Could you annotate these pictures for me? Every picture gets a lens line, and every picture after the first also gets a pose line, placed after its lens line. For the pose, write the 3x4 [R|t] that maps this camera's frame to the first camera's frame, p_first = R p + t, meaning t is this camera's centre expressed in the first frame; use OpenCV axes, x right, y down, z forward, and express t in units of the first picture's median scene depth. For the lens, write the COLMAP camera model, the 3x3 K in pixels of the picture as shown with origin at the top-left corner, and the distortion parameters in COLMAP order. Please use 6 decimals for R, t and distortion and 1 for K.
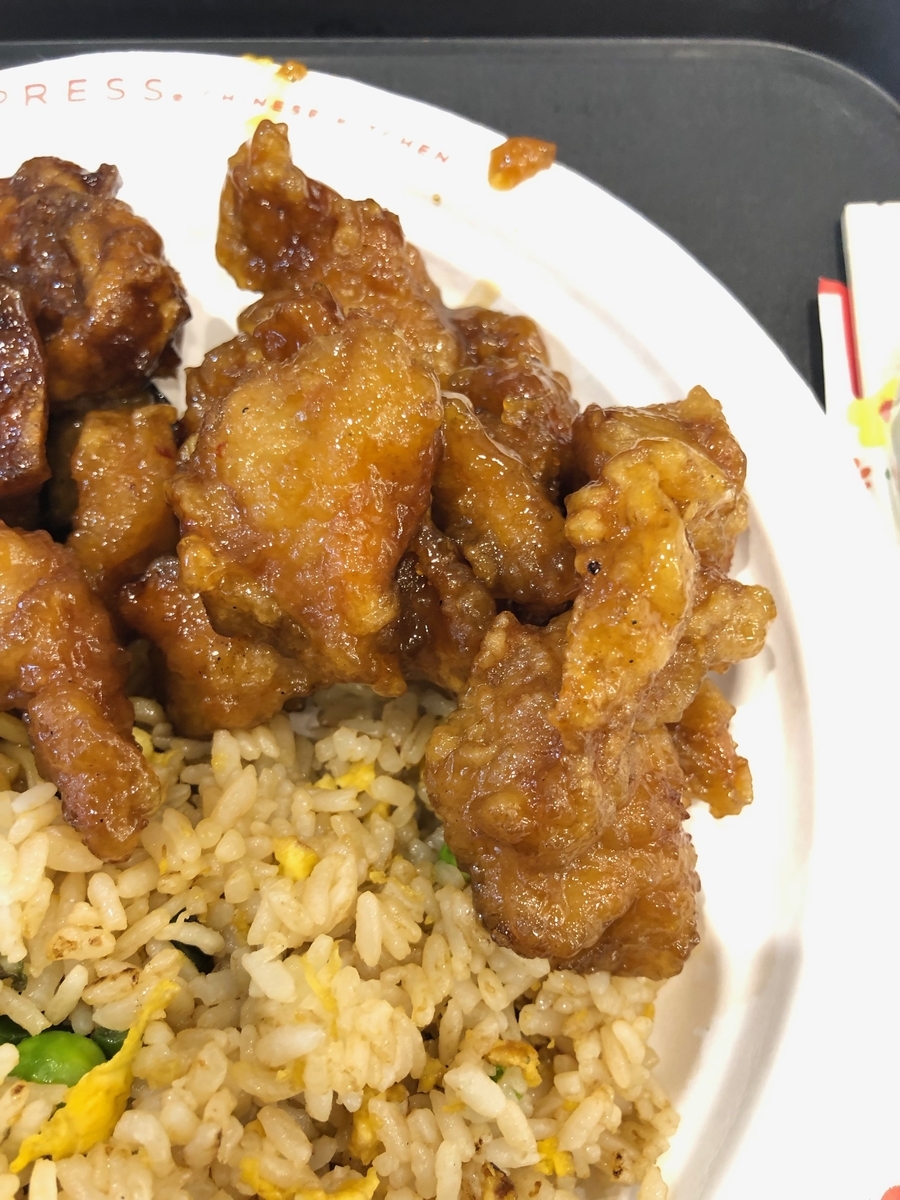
lens RADIAL K [[1052.3, 0, 450.0], [0, 1052.3, 600.0], [0, 0, 1]] dist [-0.053002, 0.009664]
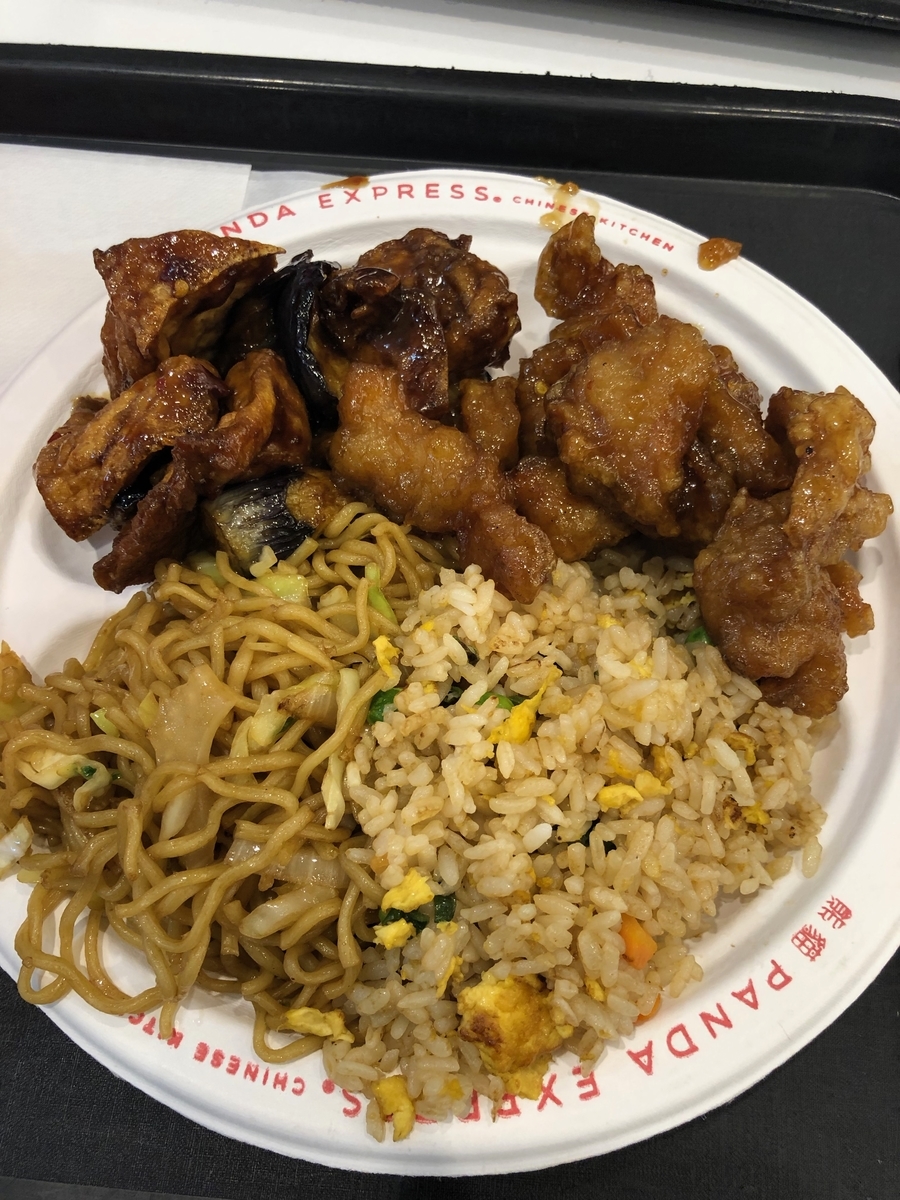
lens RADIAL K [[987.6, 0, 450.0], [0, 987.6, 600.0], [0, 0, 1]] dist [-0.005304, -0.112079]
pose [[0.997349, 0.066883, -0.028666, -0.359165], [-0.069324, 0.993069, -0.094915, 0.370396], [0.022119, 0.096651, 0.995073, -0.594930]]
